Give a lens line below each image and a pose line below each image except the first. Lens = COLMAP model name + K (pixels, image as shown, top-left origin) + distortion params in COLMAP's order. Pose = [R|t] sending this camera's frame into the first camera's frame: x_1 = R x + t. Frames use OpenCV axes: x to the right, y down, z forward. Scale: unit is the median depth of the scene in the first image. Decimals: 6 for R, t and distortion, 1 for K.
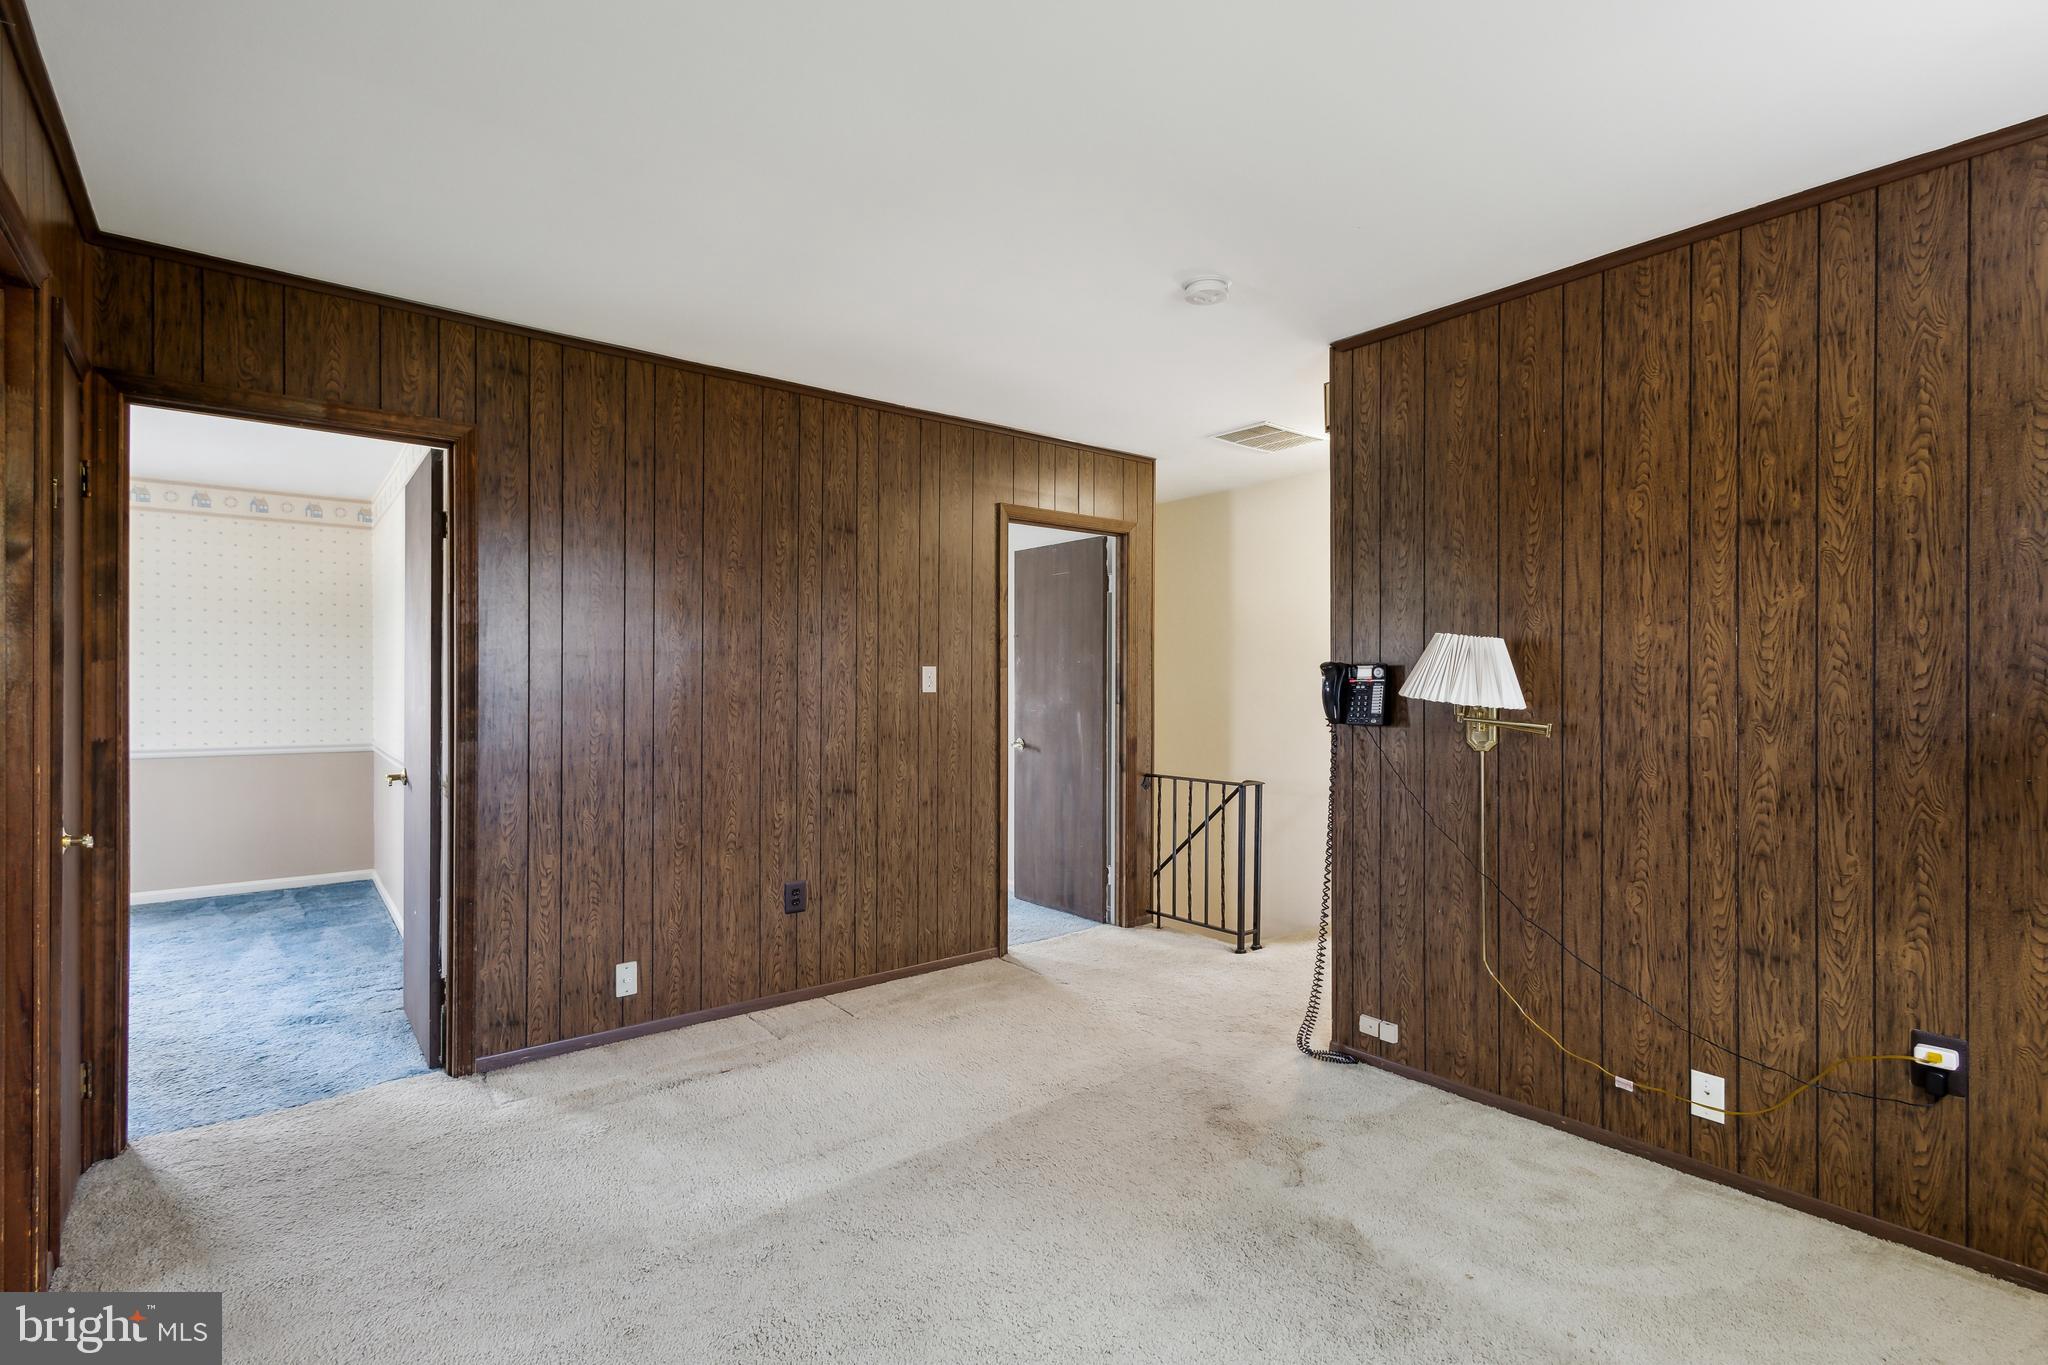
lens RADIAL K [[952.5, 0, 1019.5], [0, 952.5, 683.7], [0, 0, 1]] dist [0.005381, -0.000441]
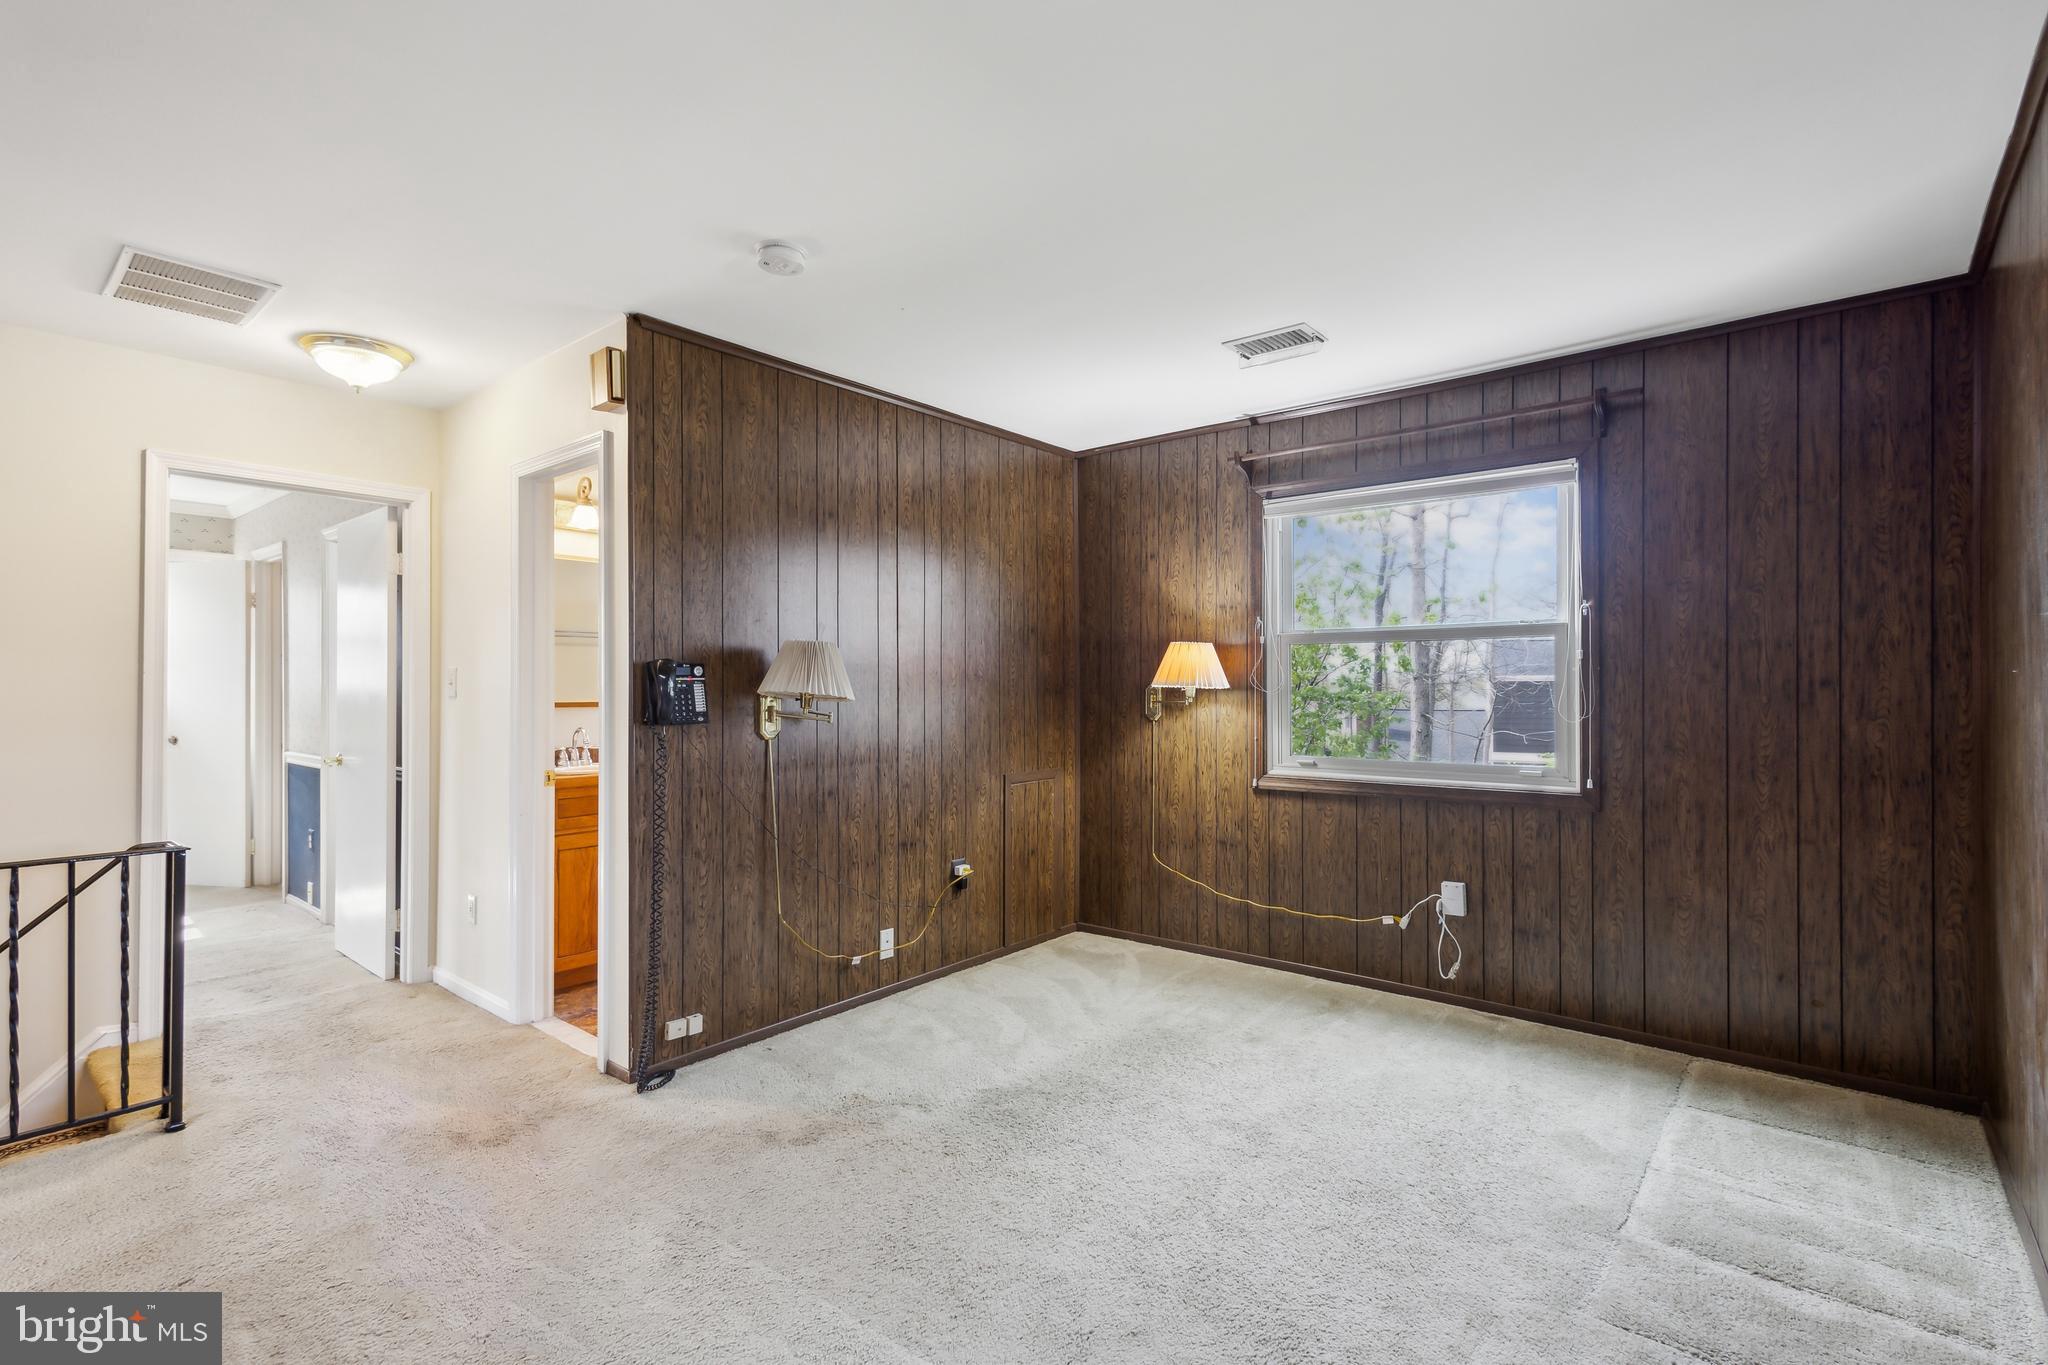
lens RADIAL K [[952.5, 0, 1023.7], [0, 952.5, 683.3], [0, 0, 1]] dist [0.005381, -0.000441]
pose [[-0.207107, 0.004049, 0.978310, -0.686114], [0.001005, 0.999992, -0.003926, 0.005333], [-0.978318, 0.000170, -0.207109, 0.869345]]
